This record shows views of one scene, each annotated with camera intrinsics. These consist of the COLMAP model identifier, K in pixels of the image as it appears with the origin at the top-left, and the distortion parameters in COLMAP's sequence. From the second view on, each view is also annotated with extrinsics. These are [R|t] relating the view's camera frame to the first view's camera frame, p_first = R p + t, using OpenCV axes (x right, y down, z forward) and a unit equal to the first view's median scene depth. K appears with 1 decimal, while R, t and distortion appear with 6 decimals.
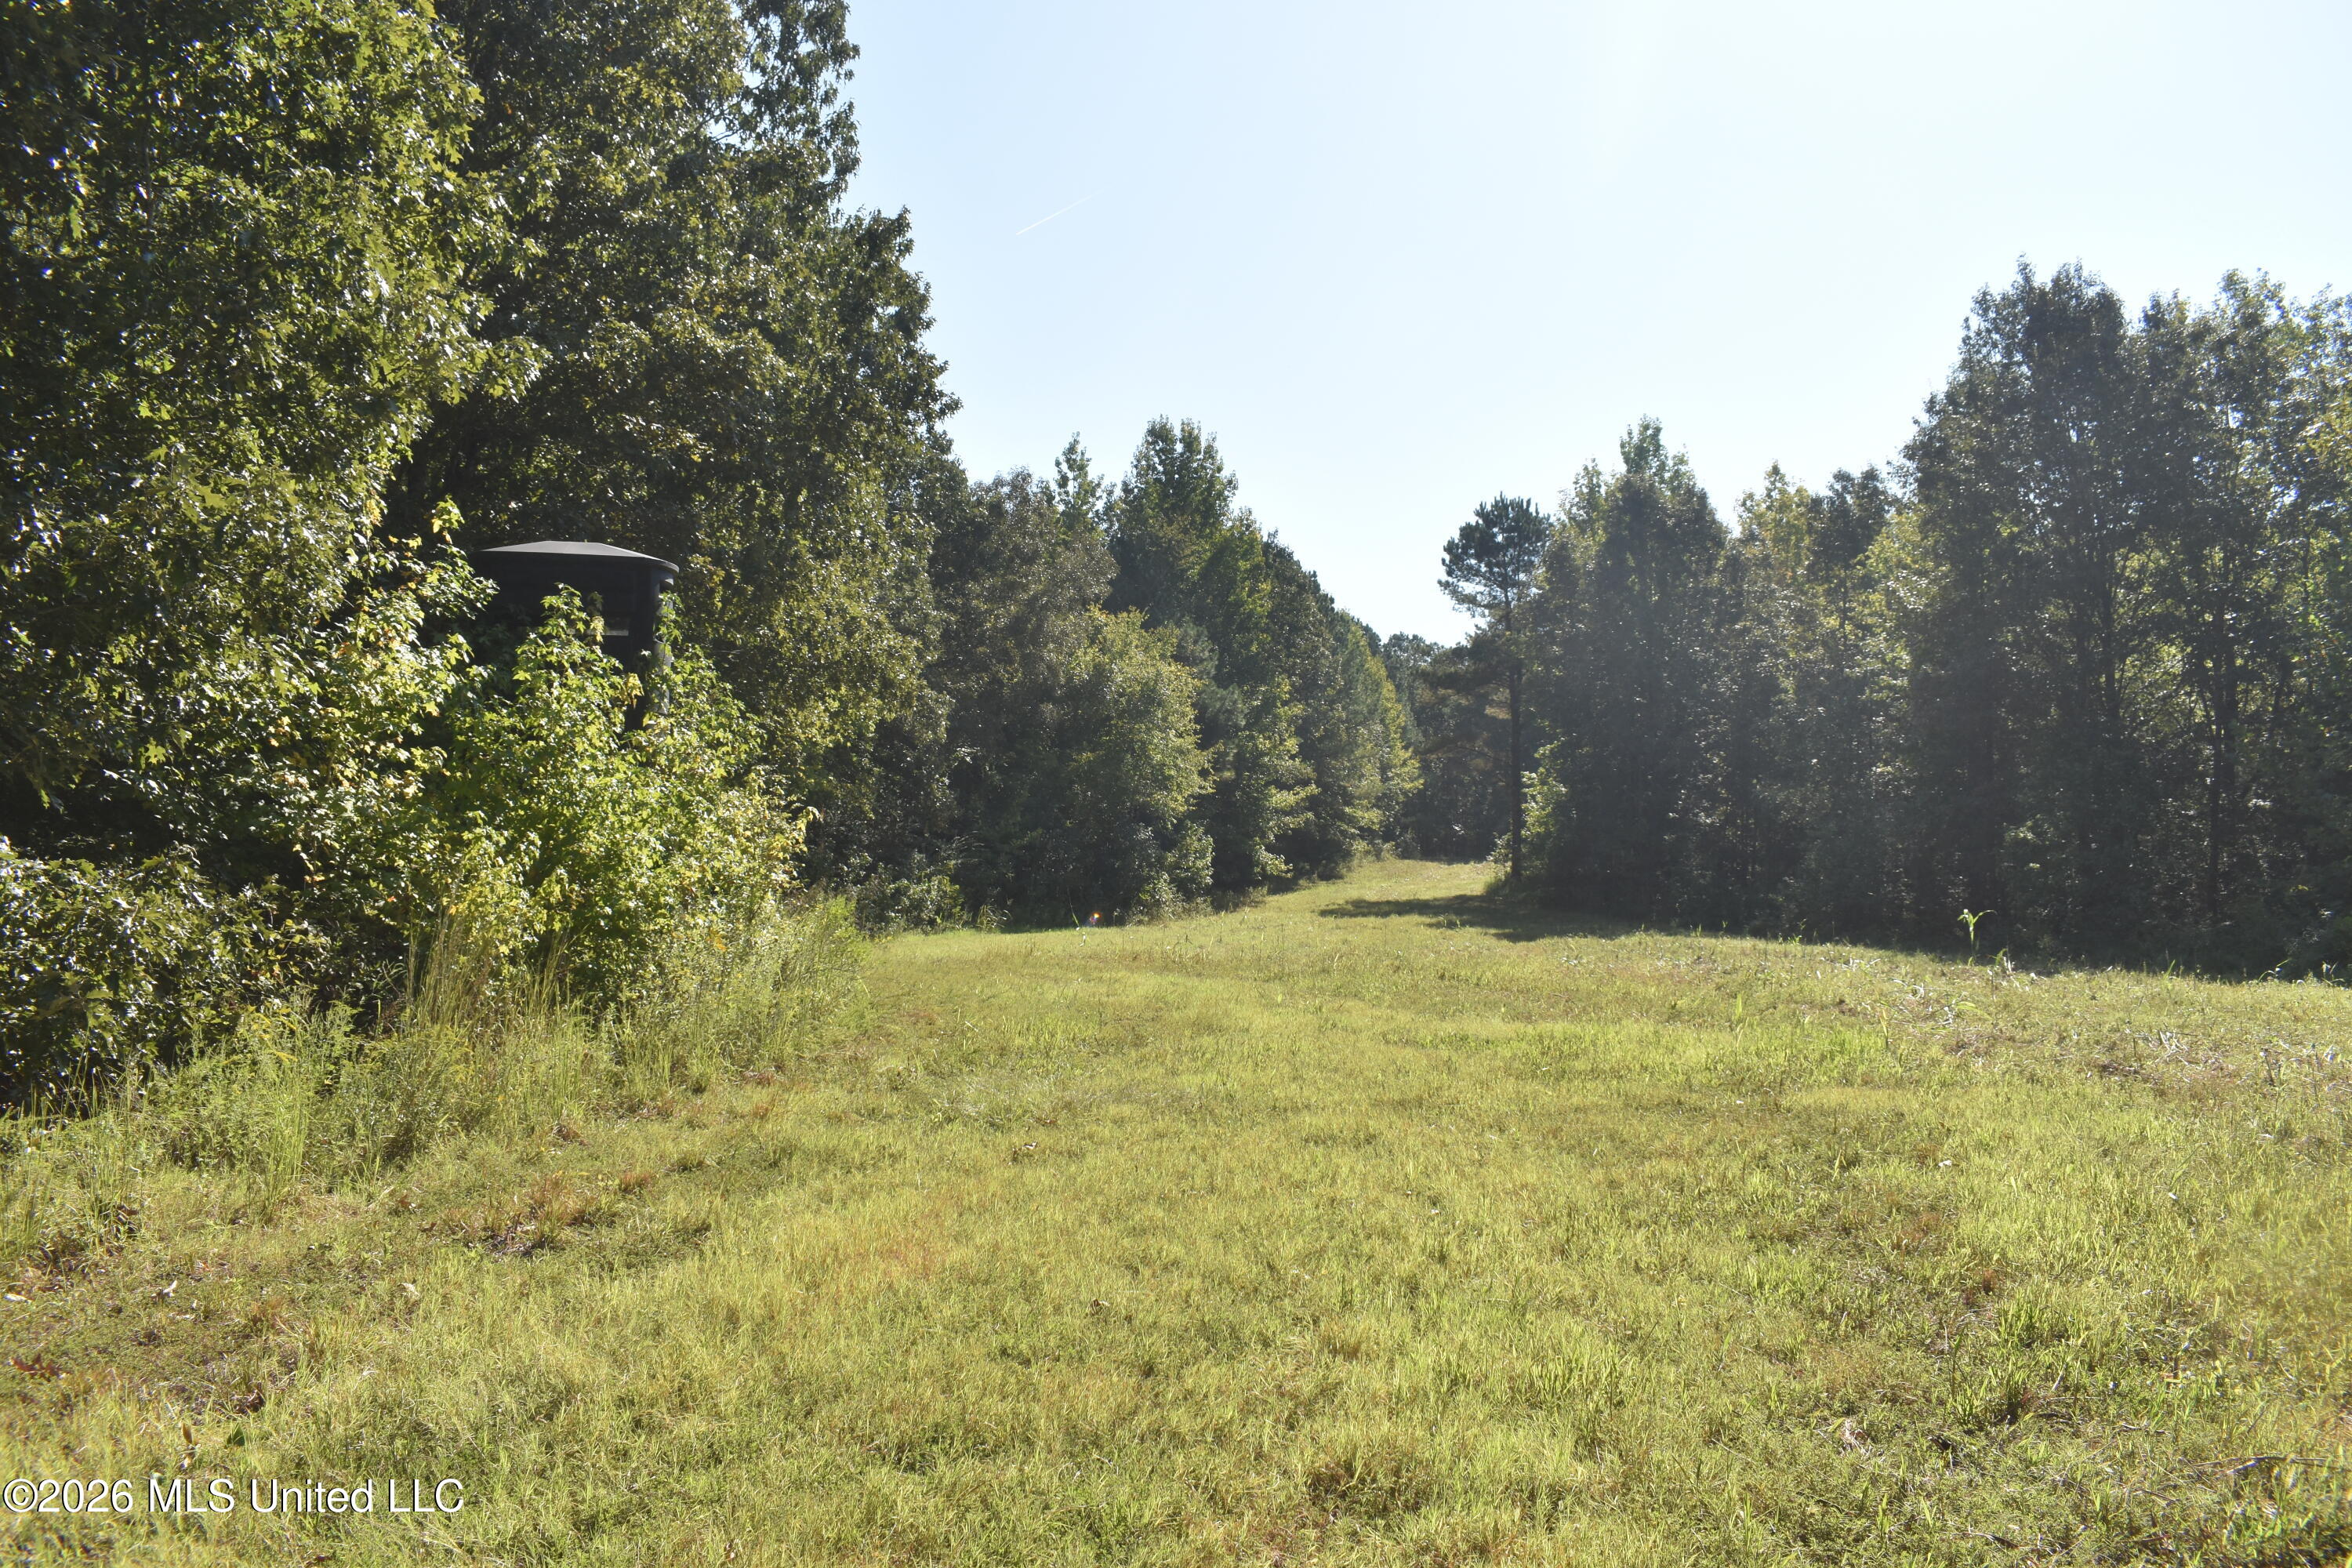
lens RADIAL K [[1866.8, 0, 1171.0], [0, 1866.8, 760.2], [0, 0, 1]] dist [-0.114829, -0.000853]
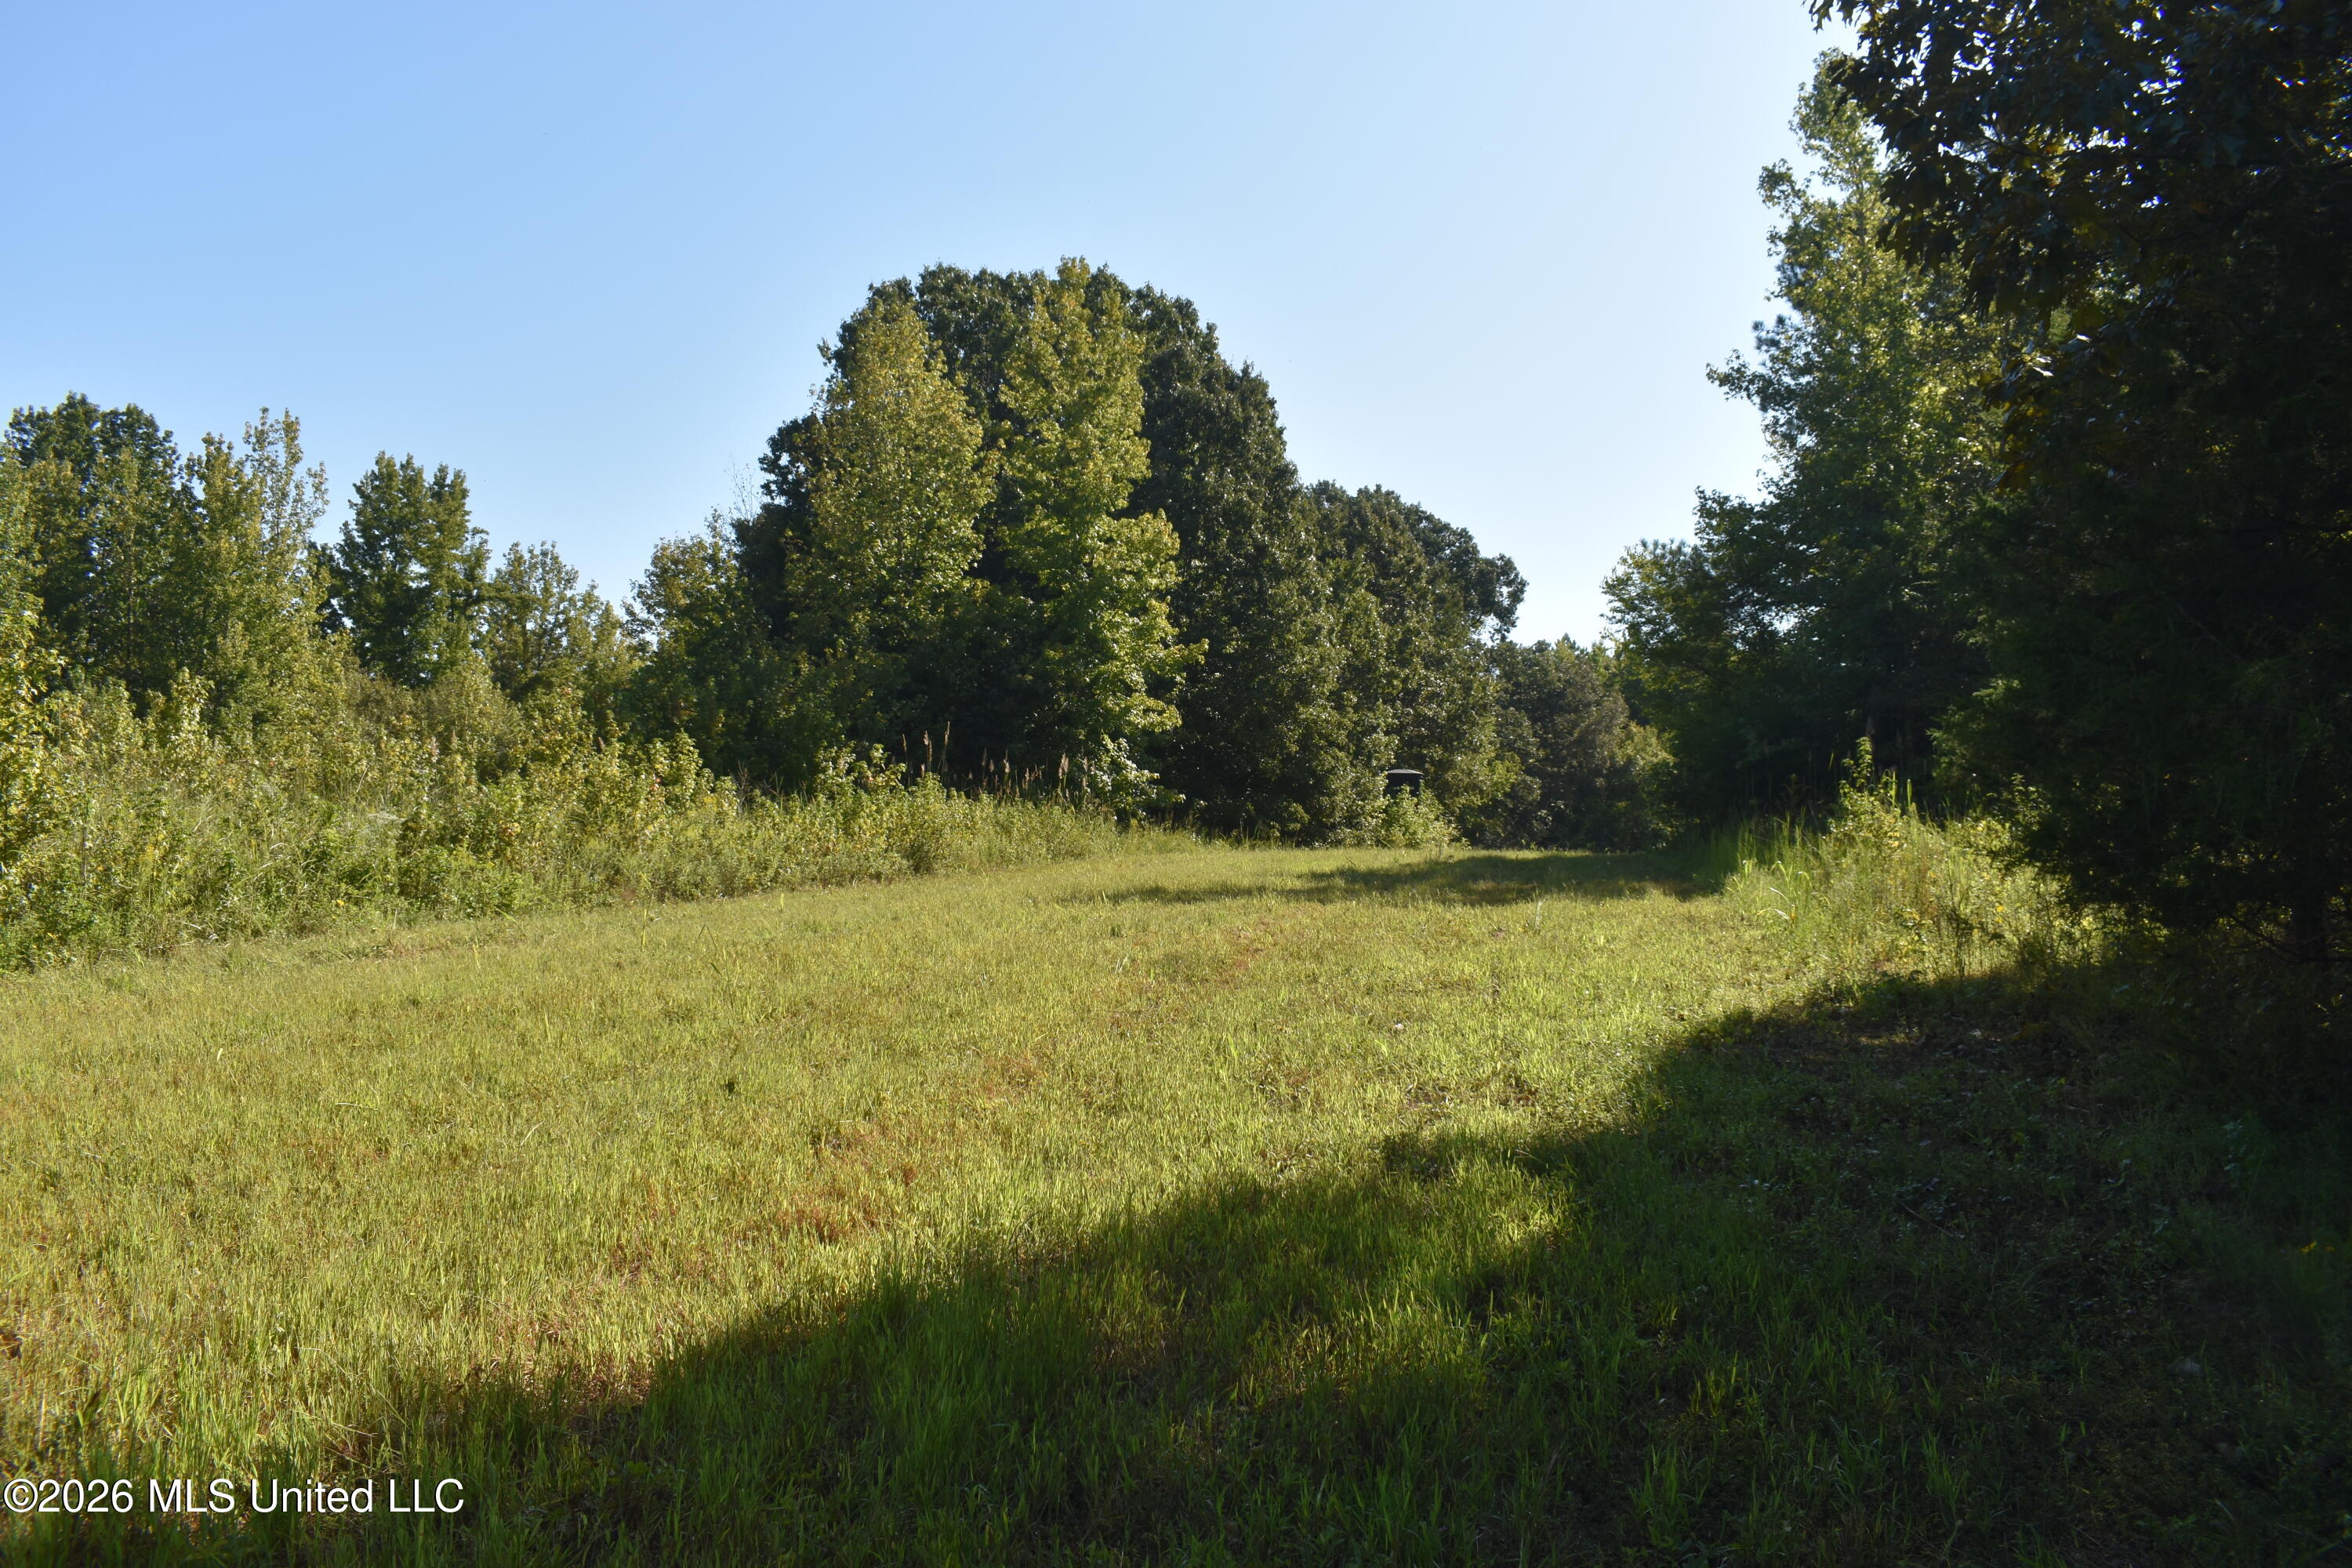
lens RADIAL K [[1866.8, 0, 1171.0], [0, 1866.8, 760.2], [0, 0, 1]] dist [-0.114829, -0.000853]
pose [[0.927427, -0.023195, -0.373283, 0.294935], [0.015472, 0.999600, -0.023673, -0.011541], [0.373683, 0.016179, 0.927415, -1.182313]]
